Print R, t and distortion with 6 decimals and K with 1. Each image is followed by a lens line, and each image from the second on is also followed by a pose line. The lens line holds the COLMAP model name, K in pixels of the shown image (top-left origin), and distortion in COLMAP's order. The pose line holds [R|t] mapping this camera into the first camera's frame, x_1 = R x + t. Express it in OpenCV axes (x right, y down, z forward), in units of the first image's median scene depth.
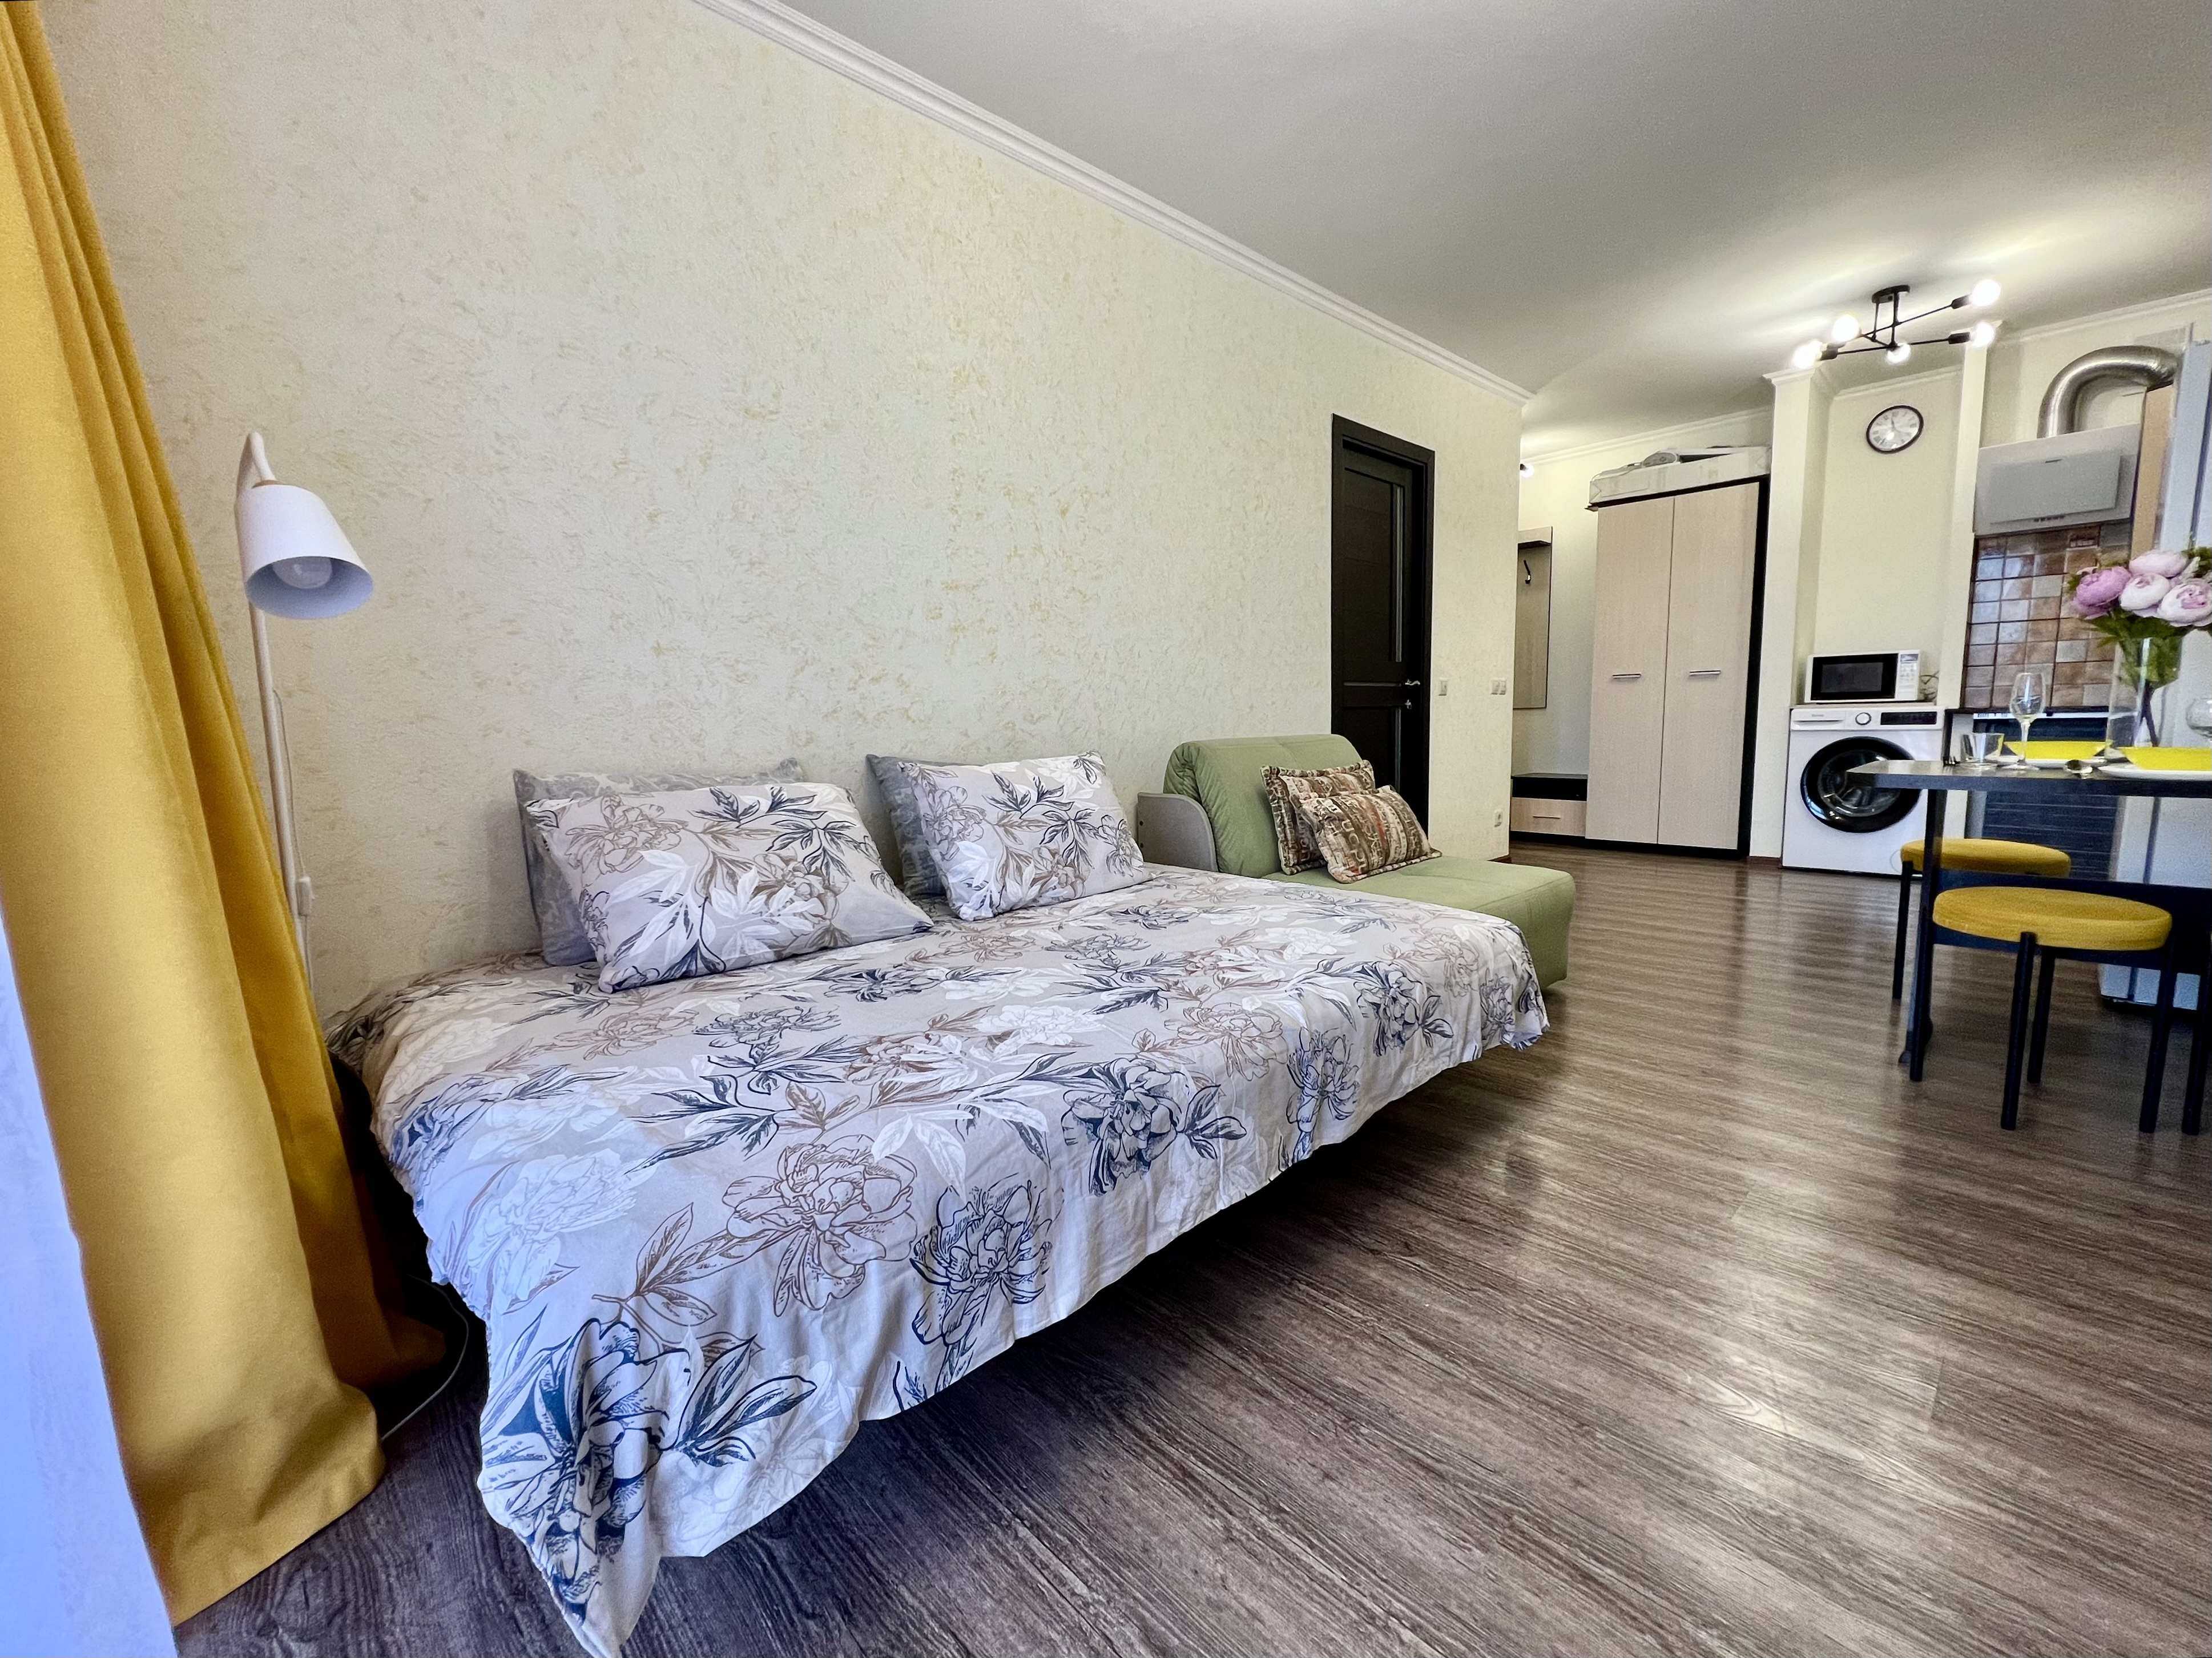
lens RADIAL K [[925.8, 0, 1106.0], [0, 925.8, 829.0], [0, 0, 1]] dist [-0.001299, -0.000085]
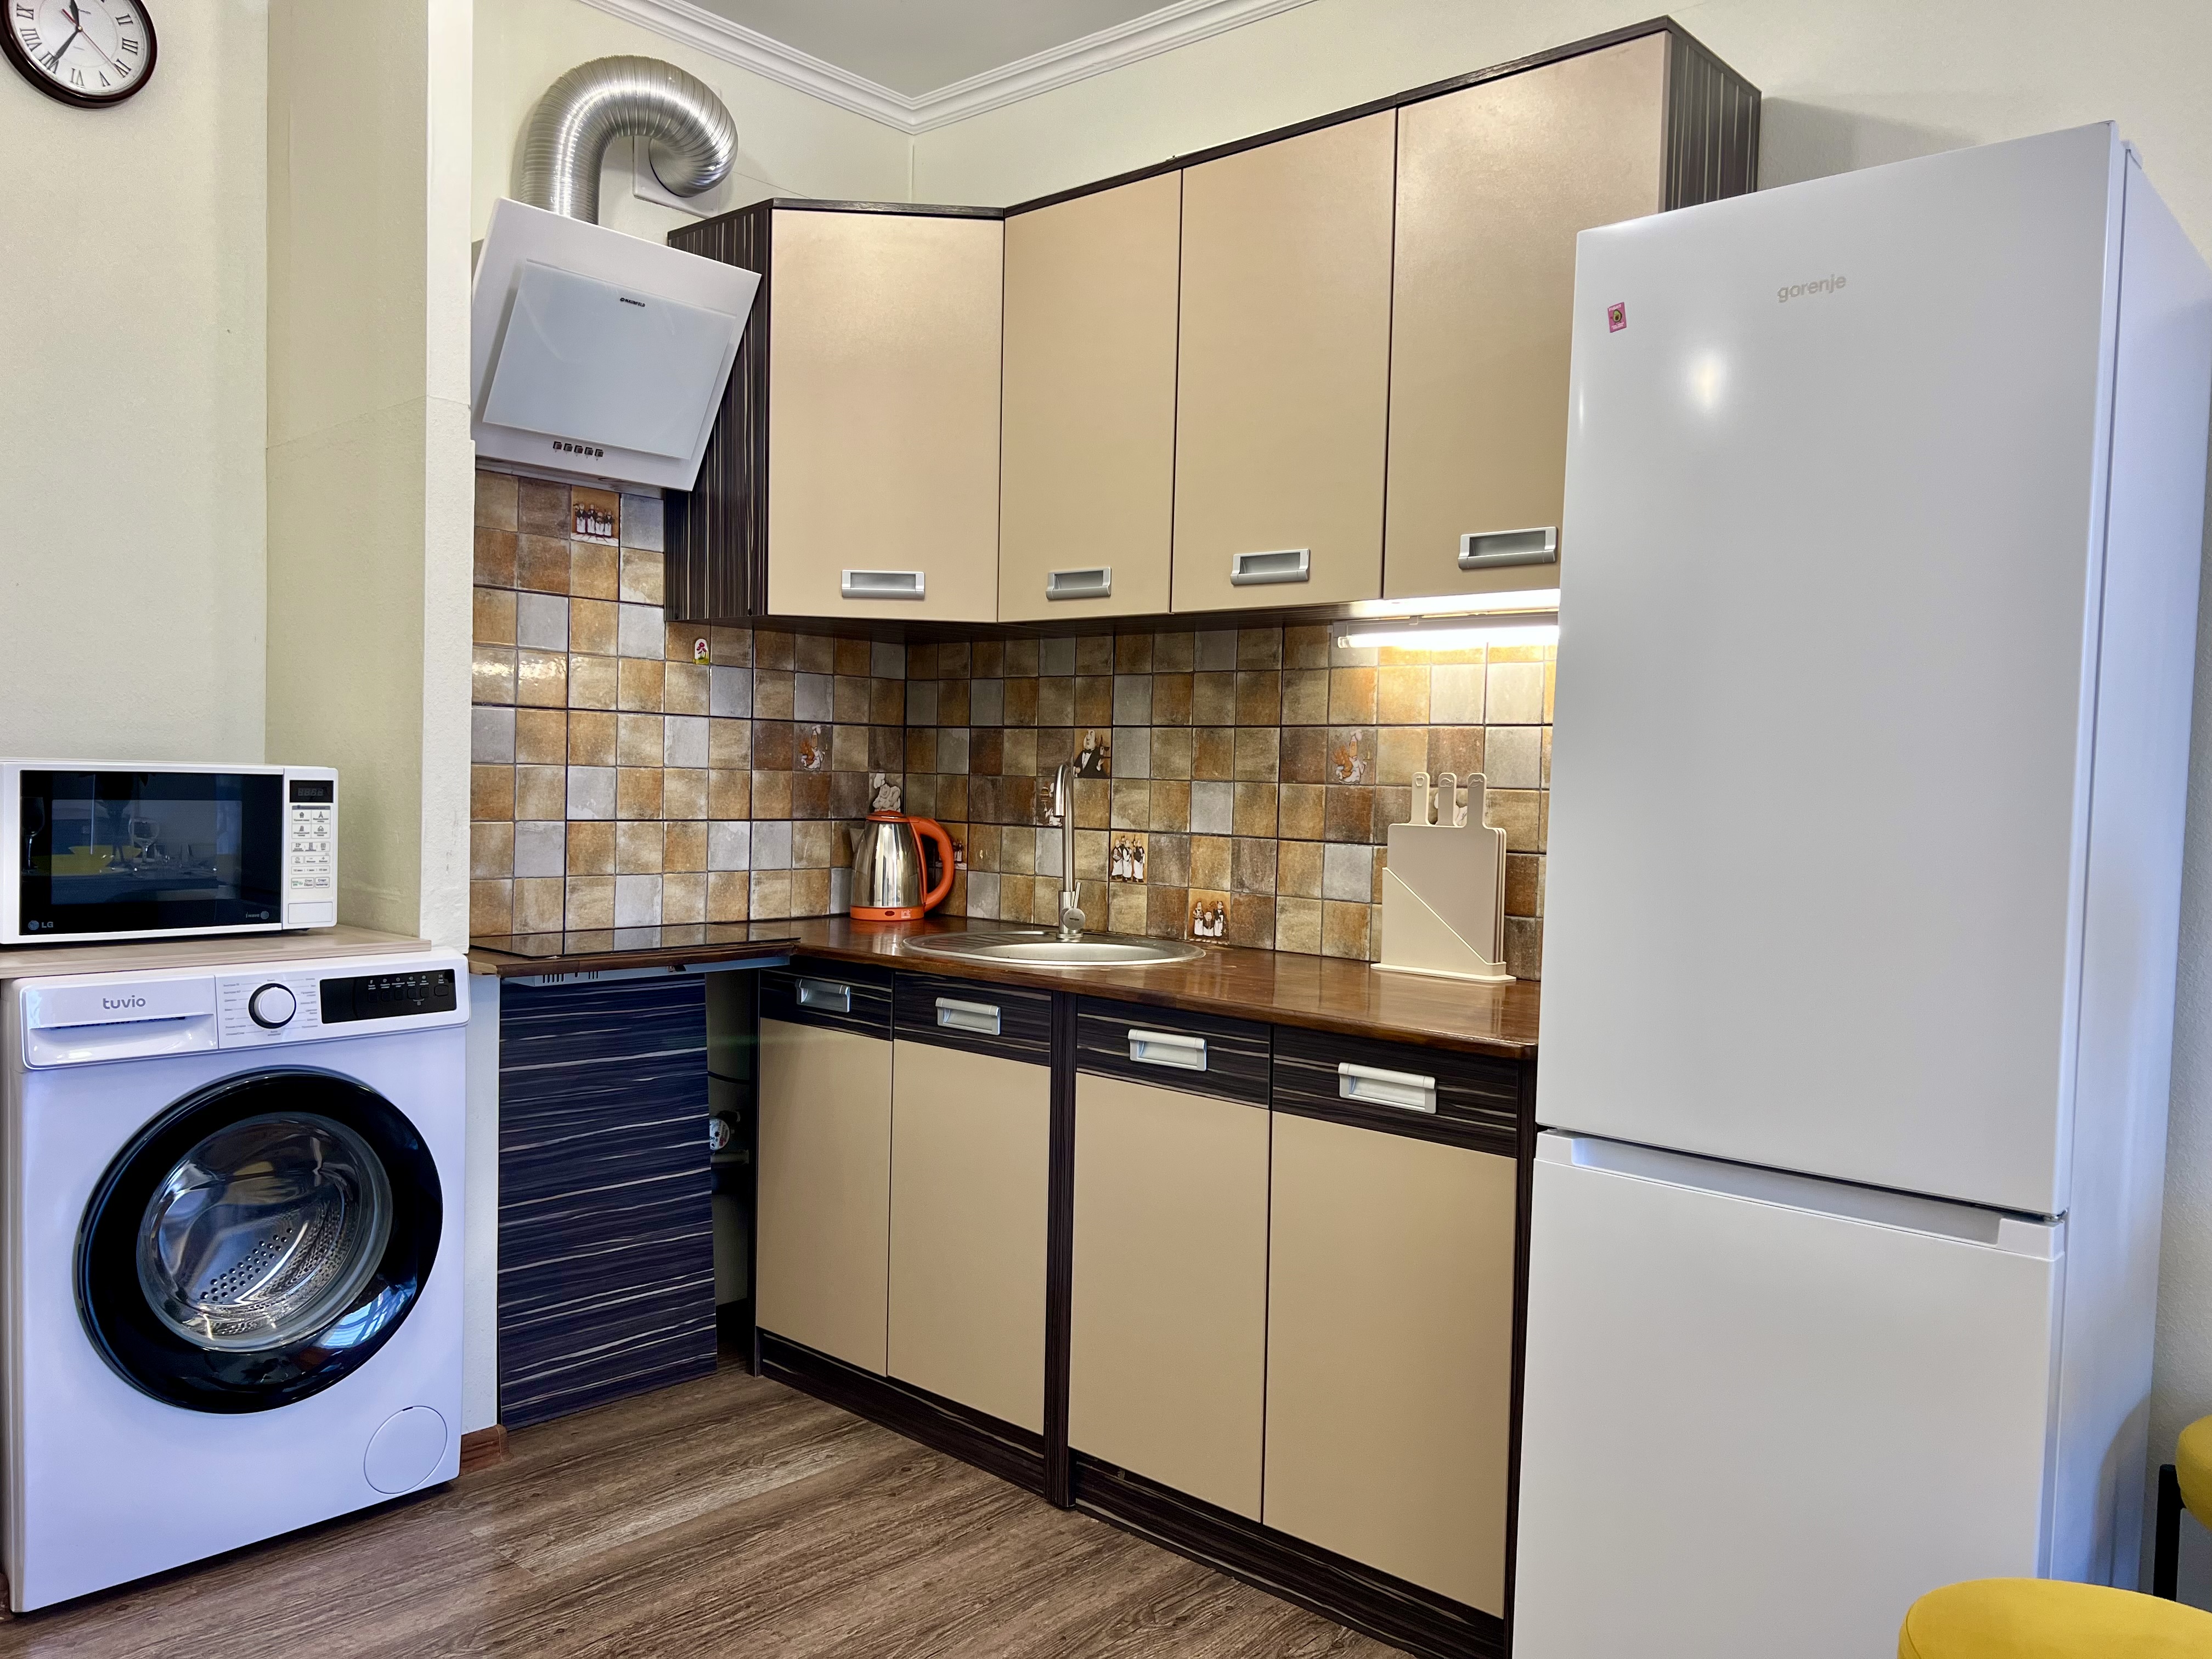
lens RADIAL K [[1678.0, 0, 1114.8], [0, 1678.0, 841.7], [0, 0, 1]] dist [0.052061, -0.047955]
pose [[-0.077869, -0.026277, 0.996617, 0.549250], [0.088455, 0.995528, 0.033160, -0.322411], [-0.993032, 0.090738, -0.075196, 1.530311]]
